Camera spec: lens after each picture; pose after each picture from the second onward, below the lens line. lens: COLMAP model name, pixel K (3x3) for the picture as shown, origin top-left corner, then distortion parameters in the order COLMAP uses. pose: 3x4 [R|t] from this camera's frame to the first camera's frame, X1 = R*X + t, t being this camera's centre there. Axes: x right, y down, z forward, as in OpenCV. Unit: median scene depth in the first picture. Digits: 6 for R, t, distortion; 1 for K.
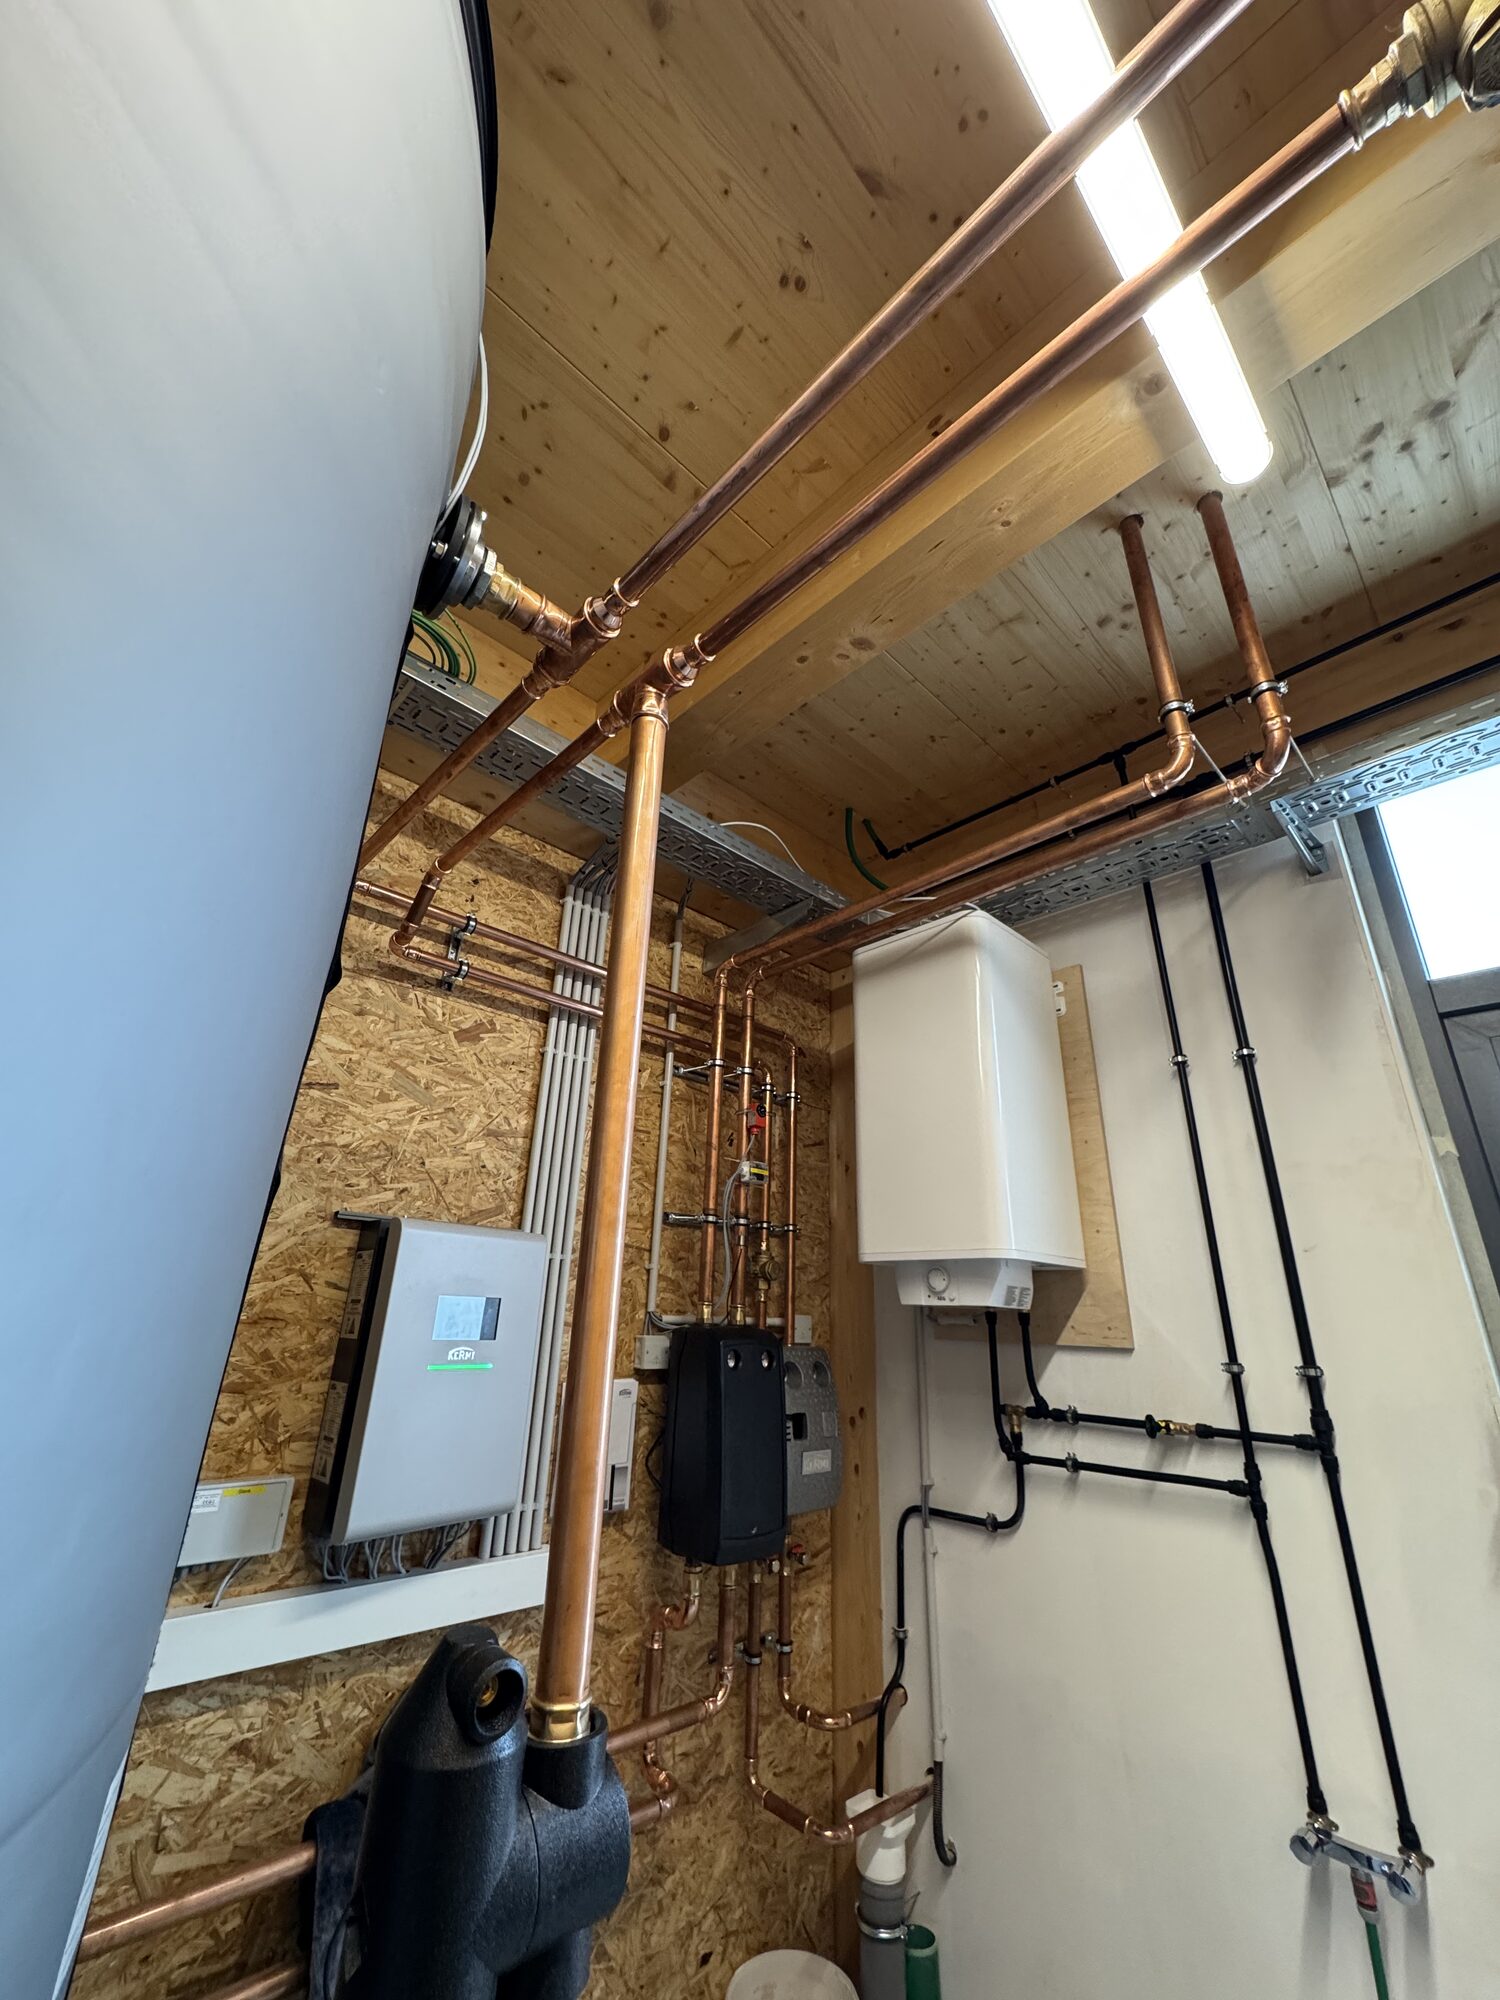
lens RADIAL K [[795.4, 0, 750.0], [0, 795.4, 1000.0], [0, 0, 1]] dist [-0.003073, 0.000338]
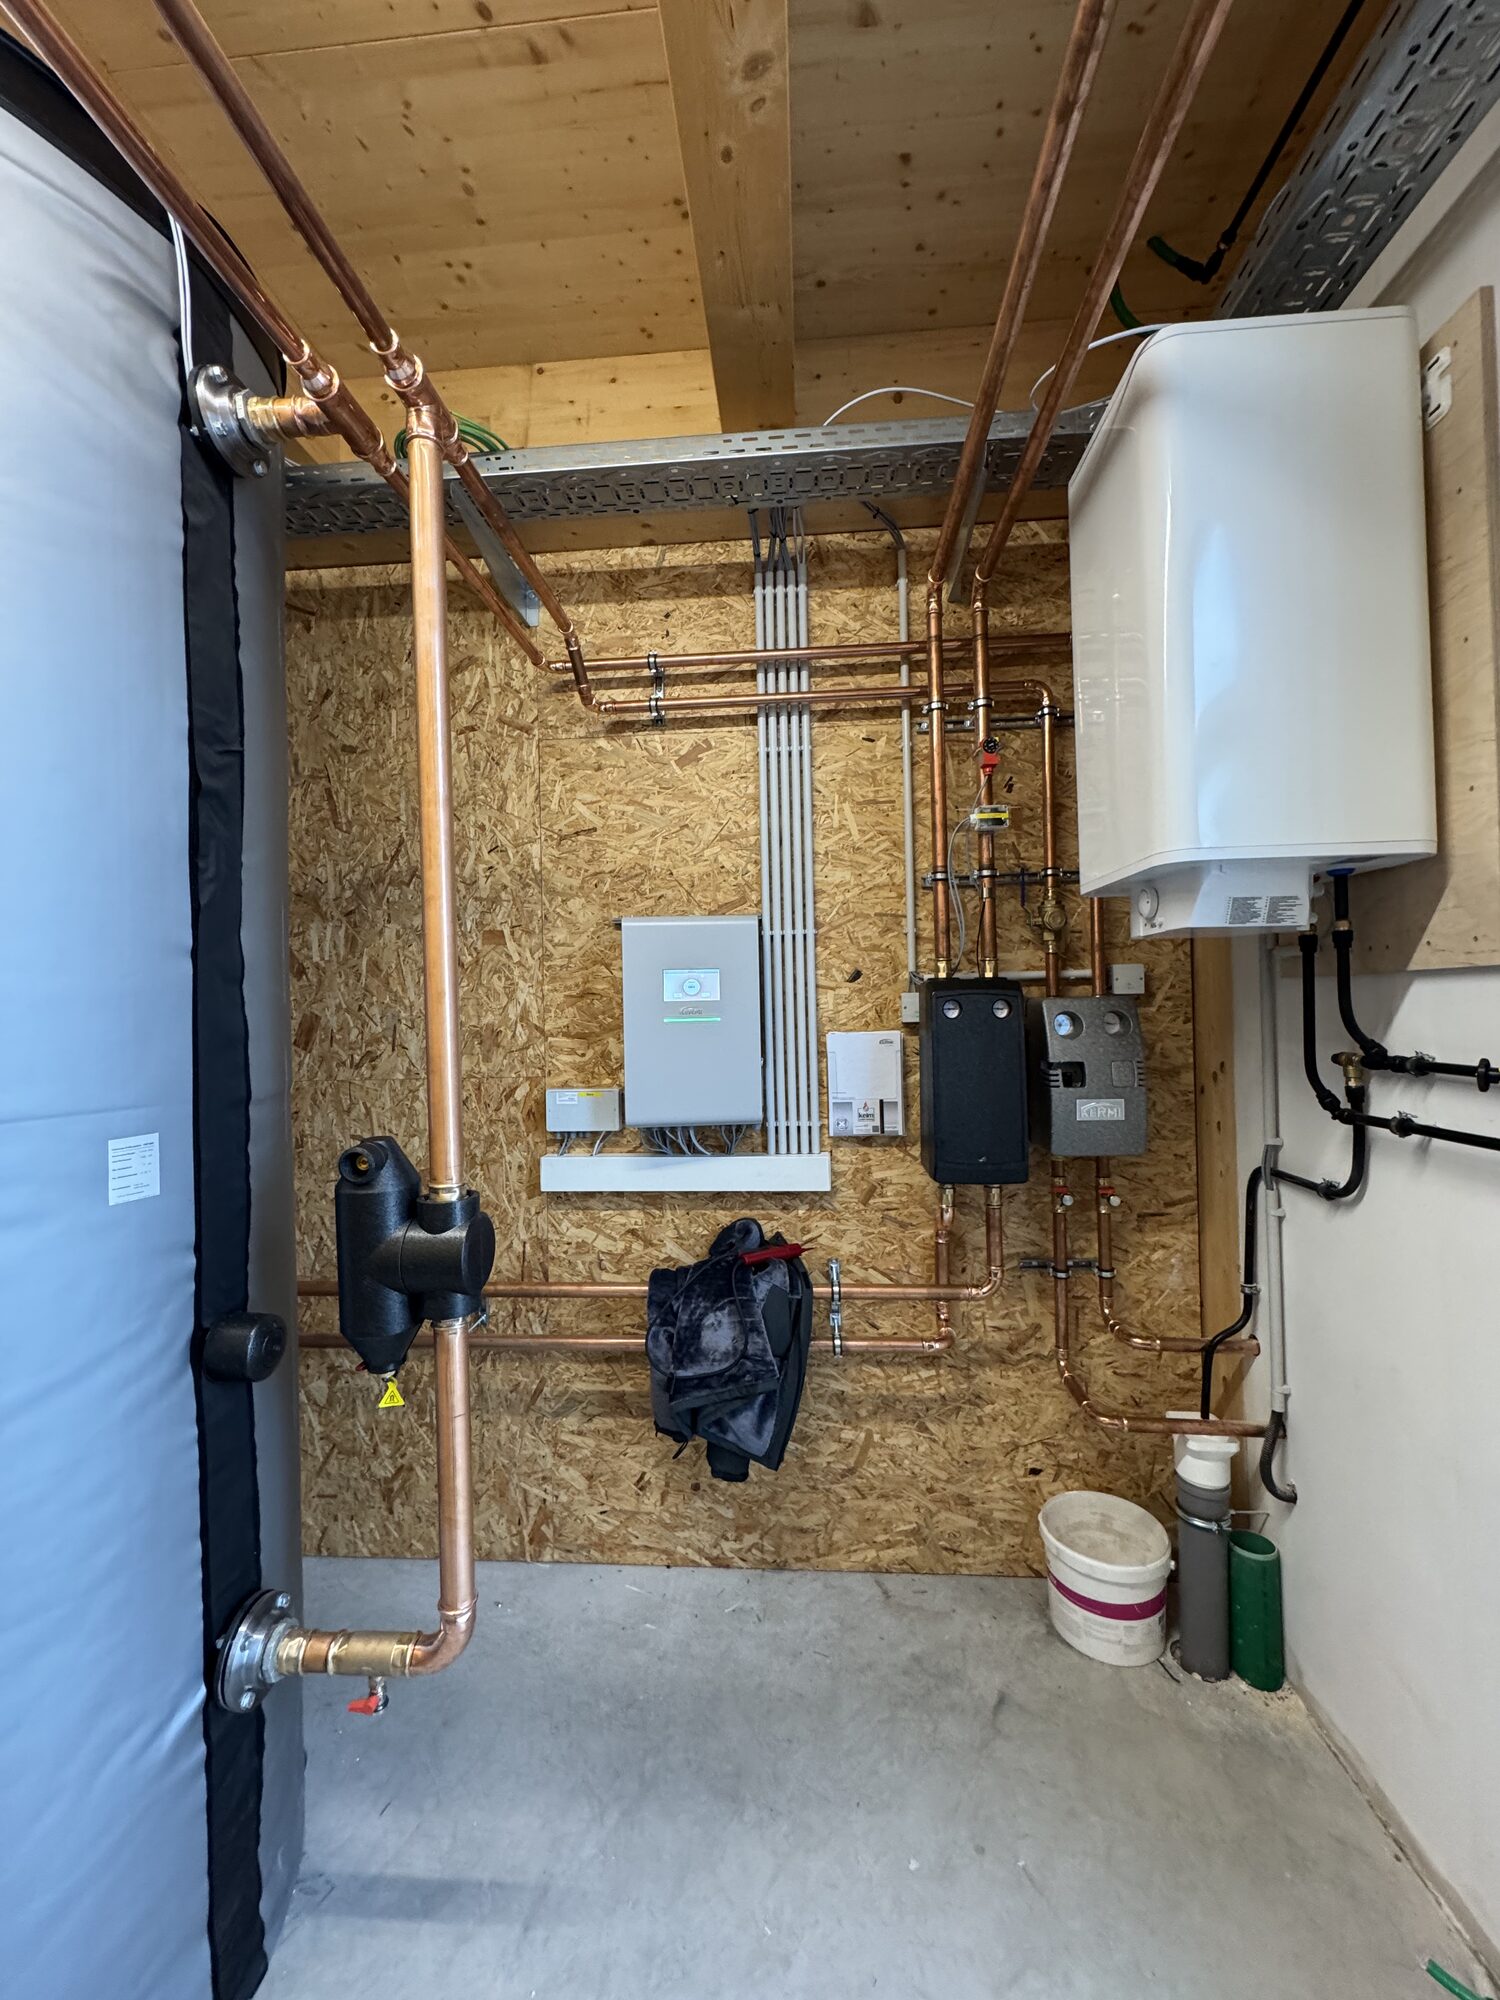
lens RADIAL K [[795.1, 0, 751.3], [0, 795.1, 997.6], [0, 0, 1]] dist [-0.001873, 0.000389]
pose [[0.667169, -0.054577, -0.742904, 0.532827], [0.315975, 0.923878, 0.215891, 0.141367], [0.674570, -0.378774, 0.633628, 0.202267]]
